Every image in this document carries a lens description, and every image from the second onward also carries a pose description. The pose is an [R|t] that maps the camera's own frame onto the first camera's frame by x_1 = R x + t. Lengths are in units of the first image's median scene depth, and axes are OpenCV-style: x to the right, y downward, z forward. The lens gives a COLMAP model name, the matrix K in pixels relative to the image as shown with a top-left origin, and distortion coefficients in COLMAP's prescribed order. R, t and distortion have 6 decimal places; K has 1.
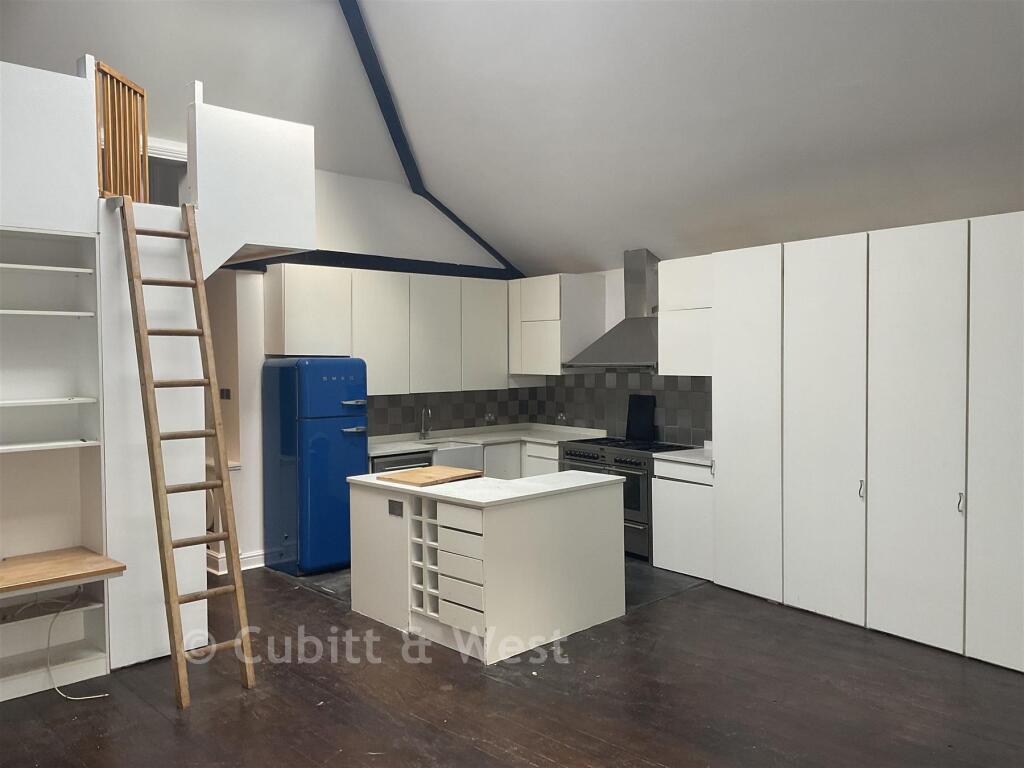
lens RADIAL K [[829.6, 0, 512.0], [0, 829.6, 384.0], [0, 0, 1]] dist [0.042829, 0.002251]
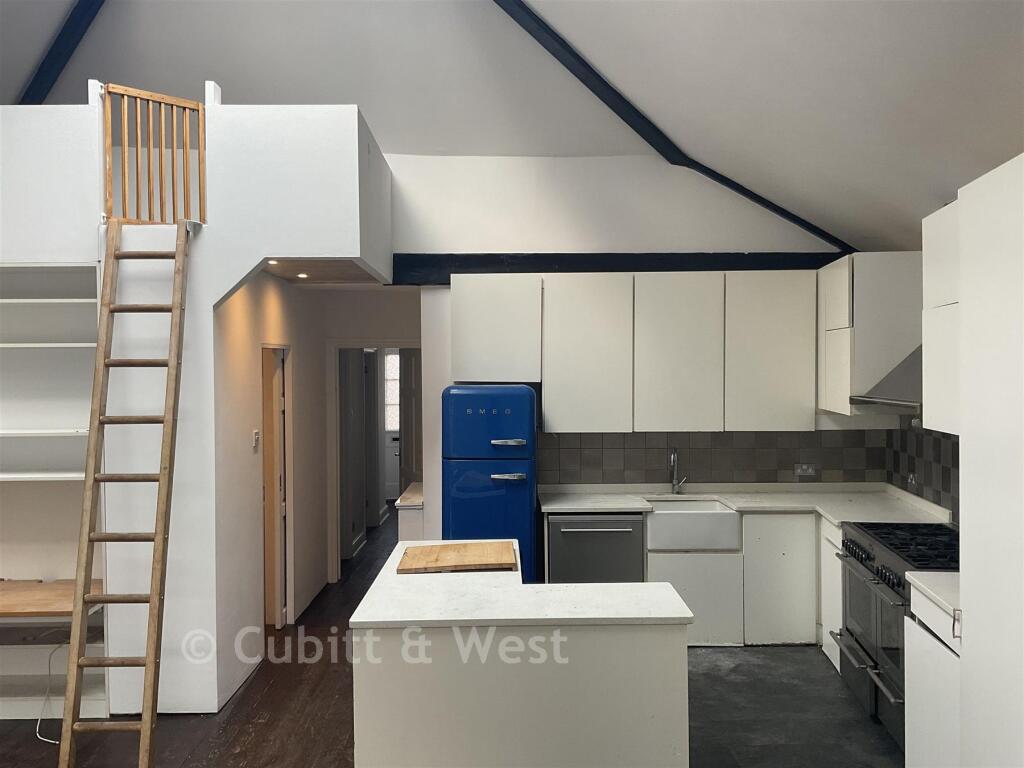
lens RADIAL K [[829.6, 0, 512.0], [0, 829.6, 384.0], [0, 0, 1]] dist [0.042829, 0.002251]
pose [[0.723191, 0.014117, -0.690503, 0.357466], [-0.022891, 0.999732, -0.003536, -0.030561], [0.690268, 0.018363, 0.723321, 0.427348]]
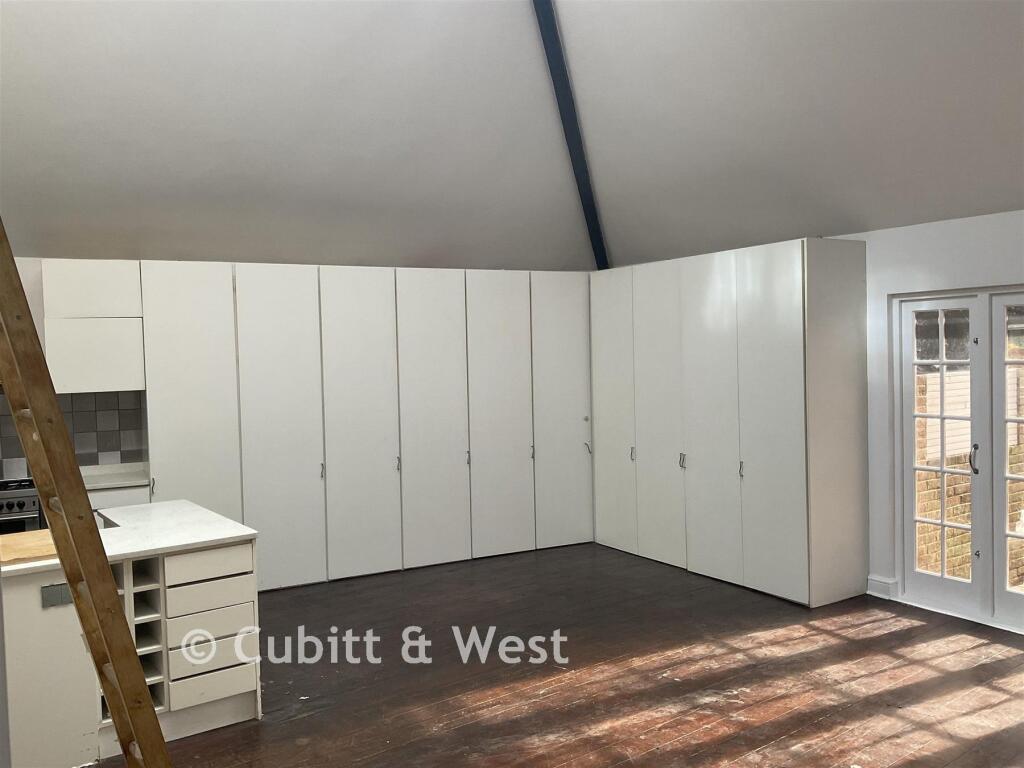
lens RADIAL K [[802.2, 0, 512.0], [0, 802.2, 384.0], [0, 0, 1]] dist [0.001127, 0.001257]
pose [[0.186274, -0.038406, 0.981747, -0.572836], [0.070301, 0.997195, 0.025671, -0.011529], [-0.979979, 0.064236, 0.188451, 0.403677]]
